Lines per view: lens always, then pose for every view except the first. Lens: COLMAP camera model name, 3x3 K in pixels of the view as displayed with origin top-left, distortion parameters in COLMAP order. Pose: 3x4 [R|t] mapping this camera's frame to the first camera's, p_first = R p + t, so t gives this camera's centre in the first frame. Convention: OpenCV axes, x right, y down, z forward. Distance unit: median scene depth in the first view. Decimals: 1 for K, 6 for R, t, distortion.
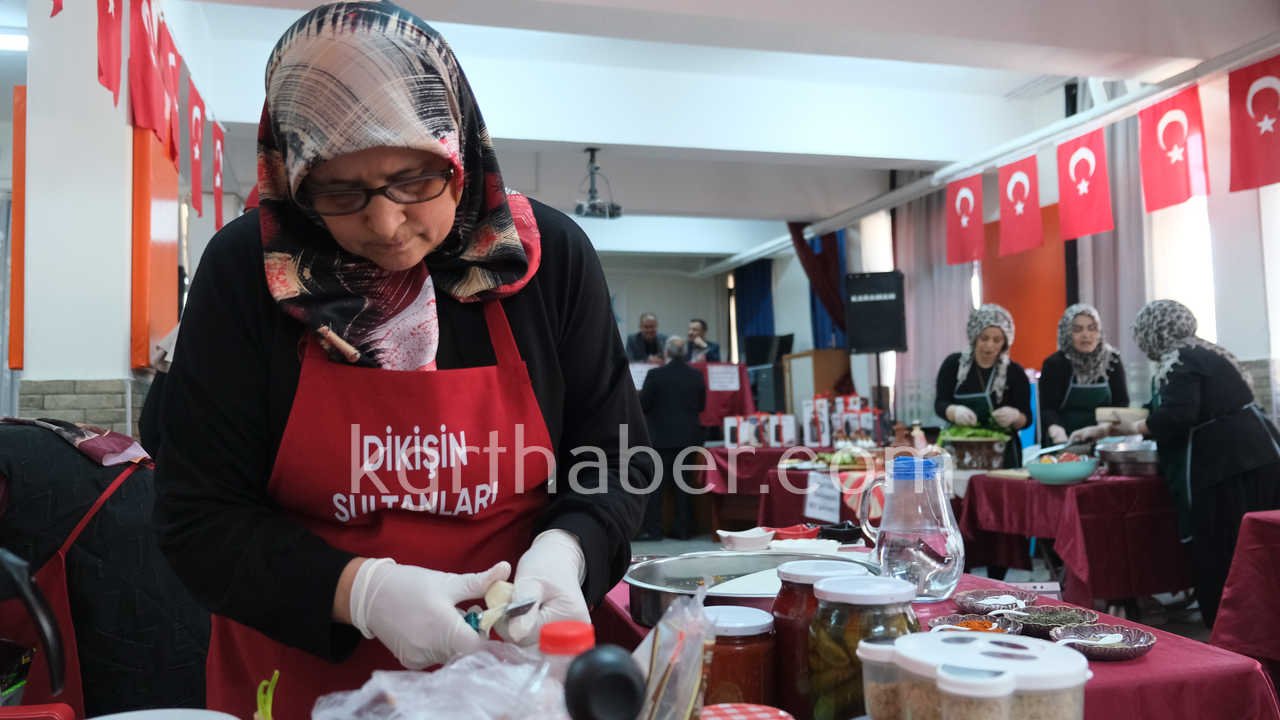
lens RADIAL K [[1014.1, 0, 634.8], [0, 1014.1, 365.2], [0, 0, 1]] dist [0.013105, 0.000491]
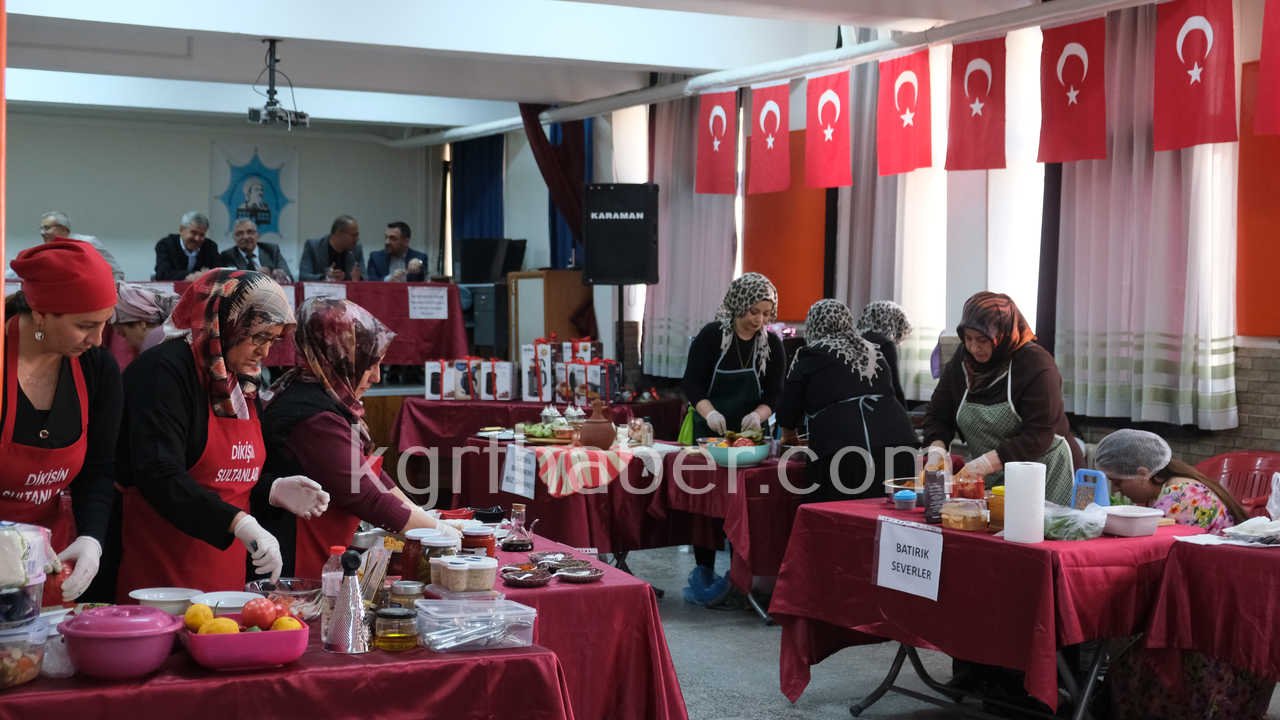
lens RADIAL K [[1717.2, 0, 633.2], [0, 1717.2, 353.7], [0, 0, 1]] dist [0.014902, 0.000000]
pose [[0.979782, 0.031190, 0.197622, -0.018949], [-0.047142, 0.995952, 0.076537, -0.066349], [-0.194435, -0.084306, 0.977286, -0.358329]]
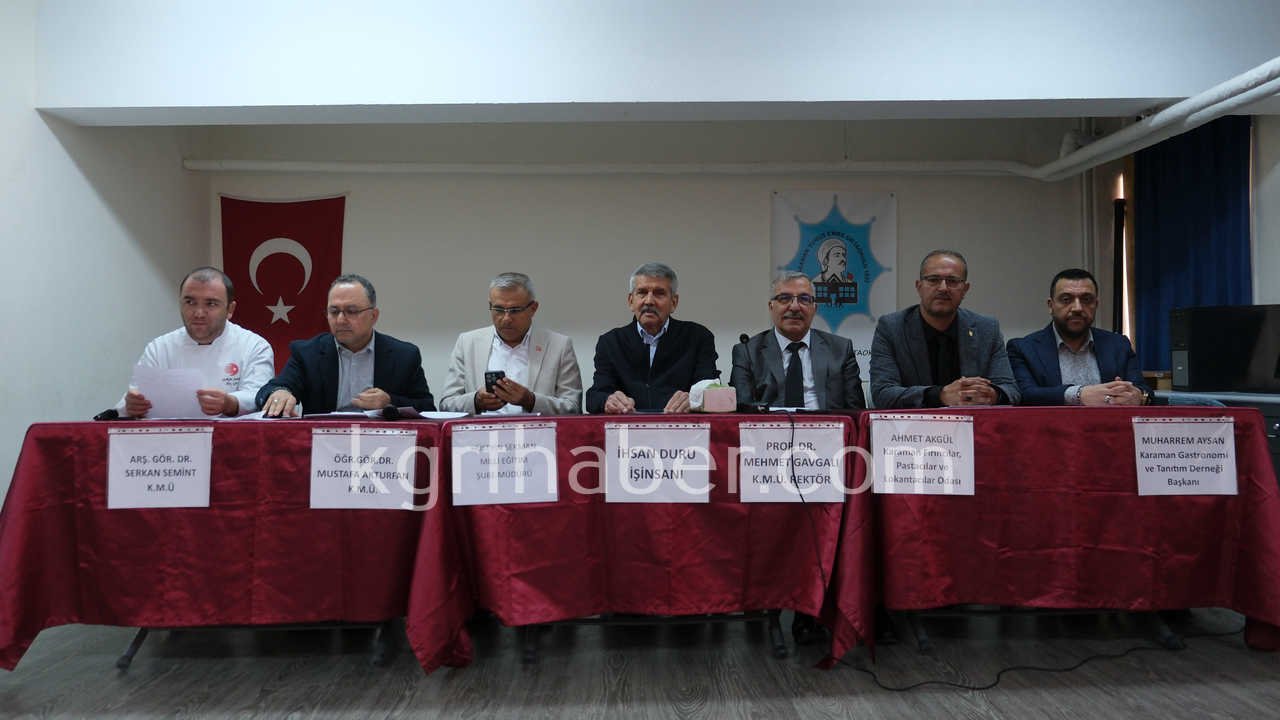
lens RADIAL K [[997.4, 0, 641.1], [0, 997.4, 354.7], [0, 0, 1]] dist [0.004490, -0.005953]
pose [[0.960500, 0.013133, -0.277971, 0.013888], [-0.000984, 0.999040, 0.043803, -0.038095], [0.278279, -0.041799, 0.959590, 0.783312]]
